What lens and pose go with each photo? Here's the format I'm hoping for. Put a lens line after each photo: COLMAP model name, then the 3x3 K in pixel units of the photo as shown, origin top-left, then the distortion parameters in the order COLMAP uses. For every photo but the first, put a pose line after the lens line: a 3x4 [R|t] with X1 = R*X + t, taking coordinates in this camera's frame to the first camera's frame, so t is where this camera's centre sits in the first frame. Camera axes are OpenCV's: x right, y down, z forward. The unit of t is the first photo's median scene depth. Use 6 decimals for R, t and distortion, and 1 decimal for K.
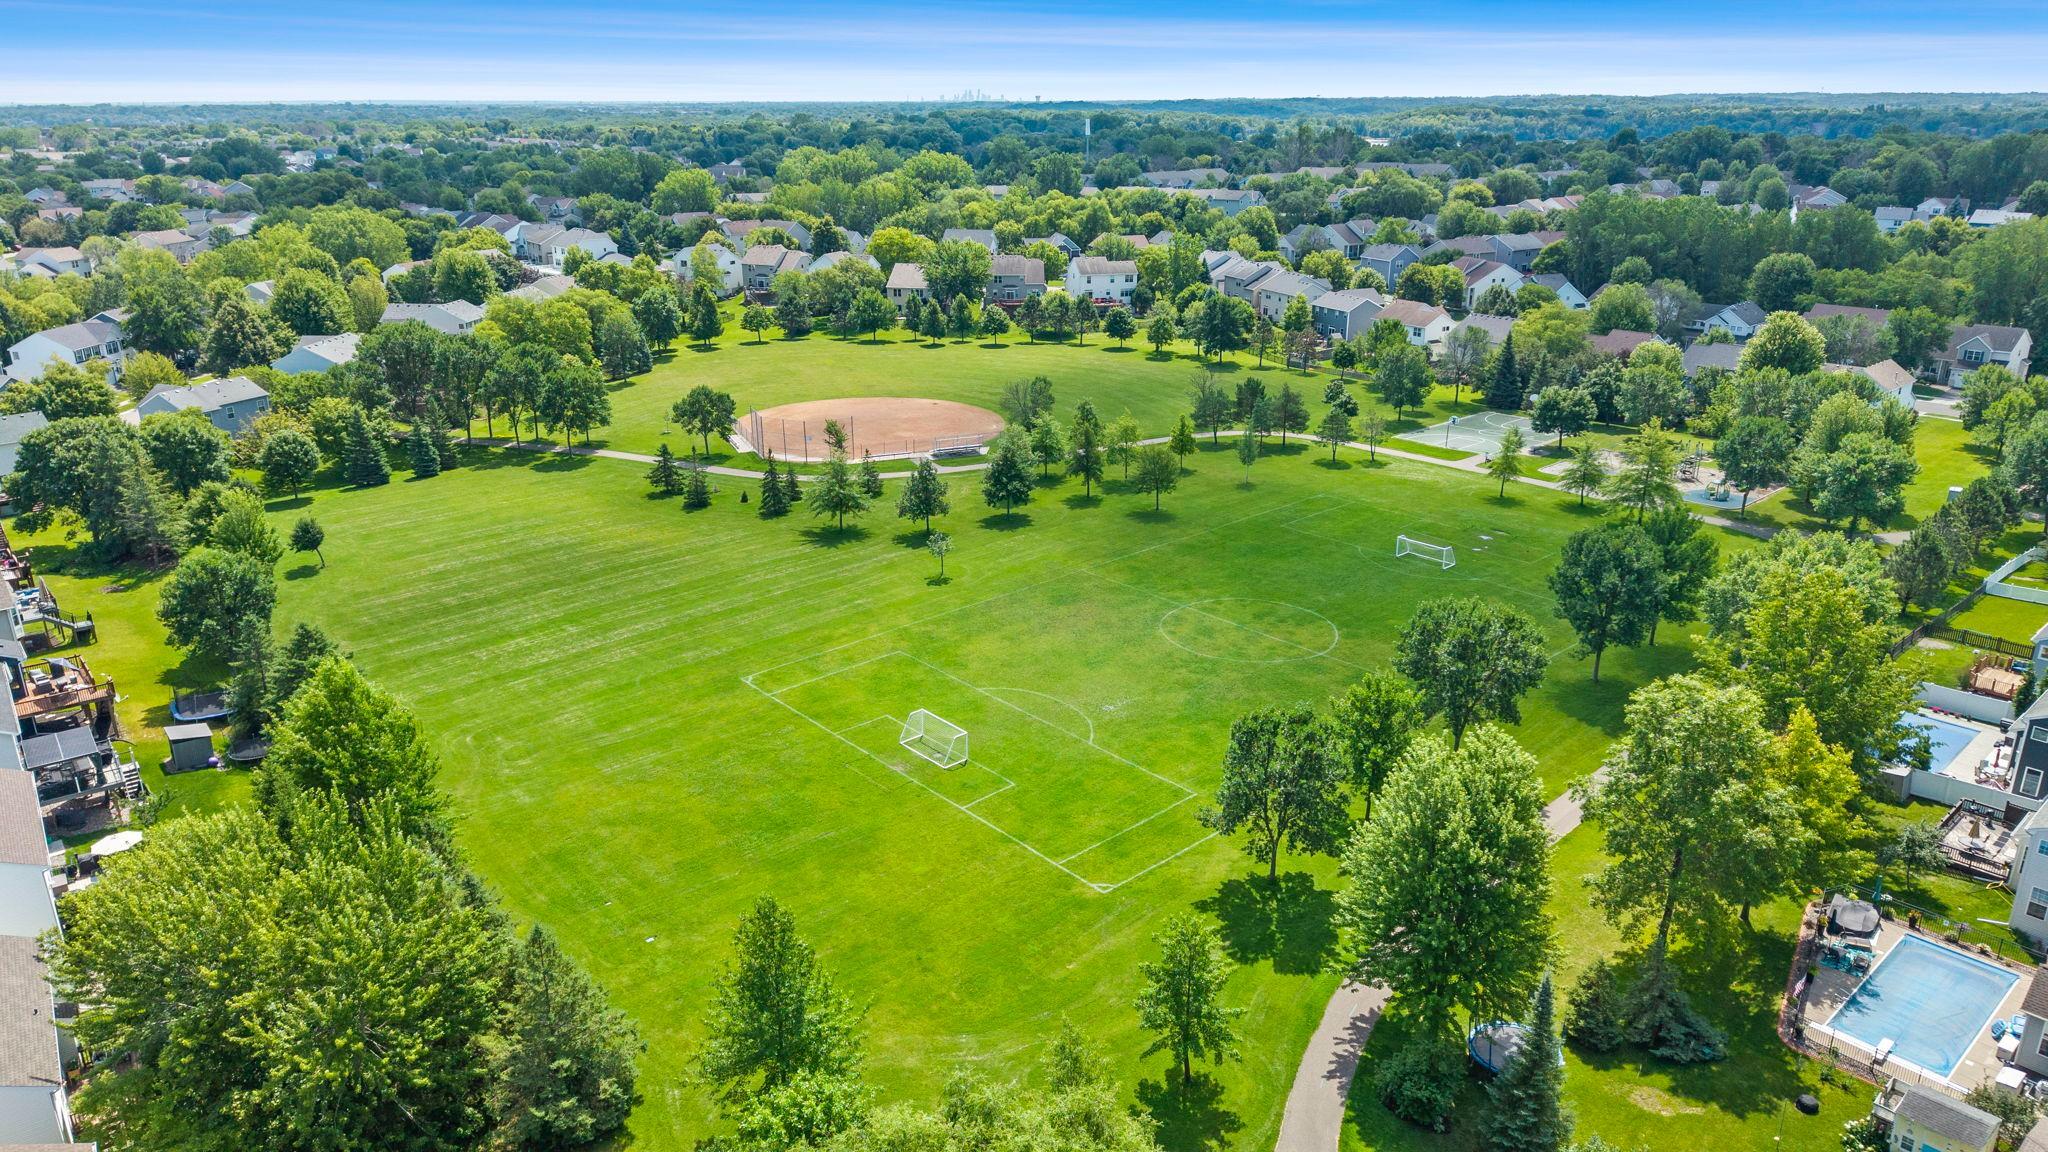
lens RADIAL K [[1385.9, 0, 1017.8], [0, 1385.9, 574.3], [0, 0, 1]] dist [0.042518, -0.026813]
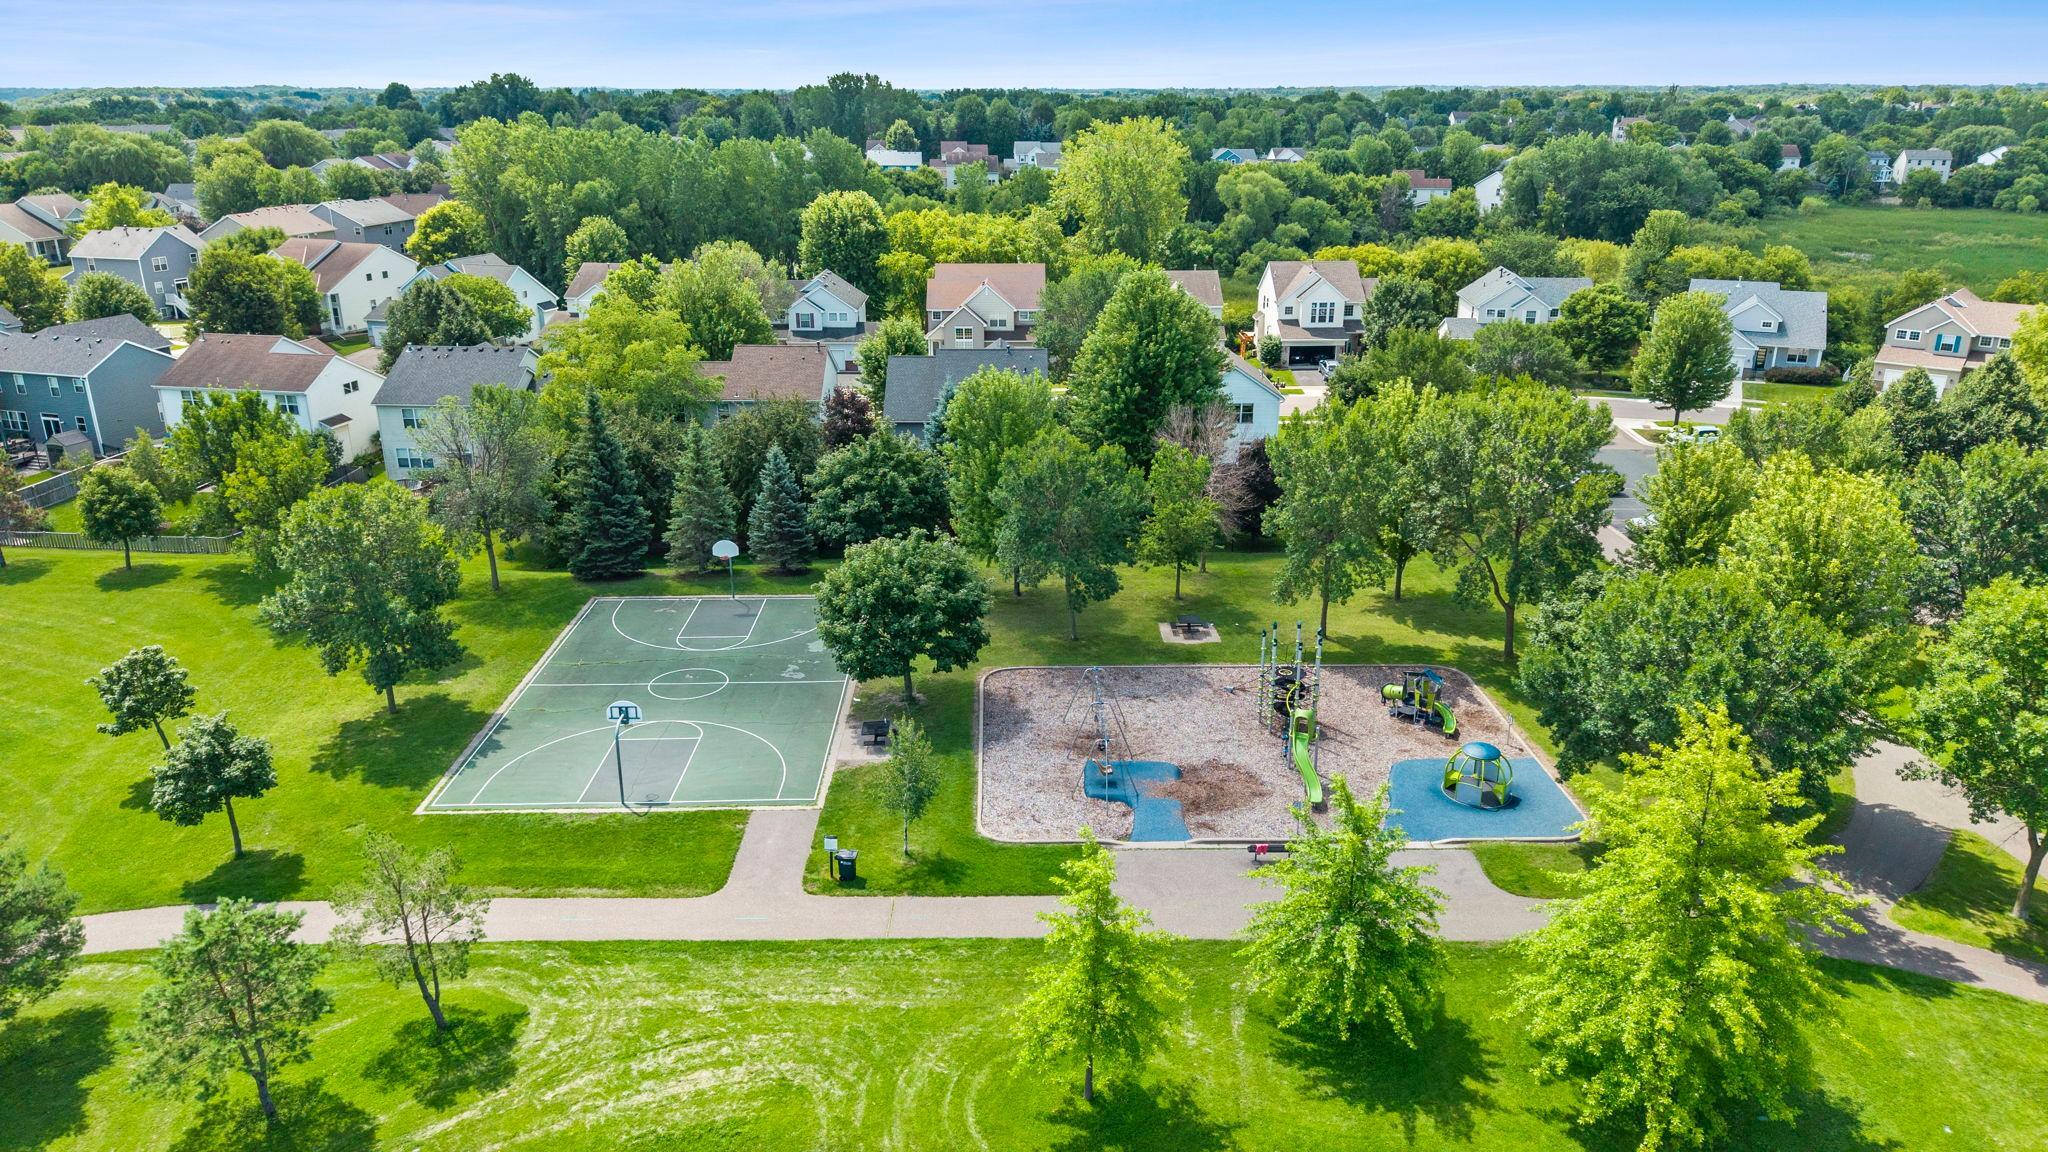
lens RADIAL K [[1385.9, 0, 1020.3], [0, 1385.9, 583.1], [0, 0, 1]] dist [0.042518, -0.026813]
pose [[0.674126, -0.248789, 0.695455, 0.111521], [0.243638, 0.963766, 0.108608, -0.100210], [-0.697277, 0.096224, 0.710314, 0.481511]]
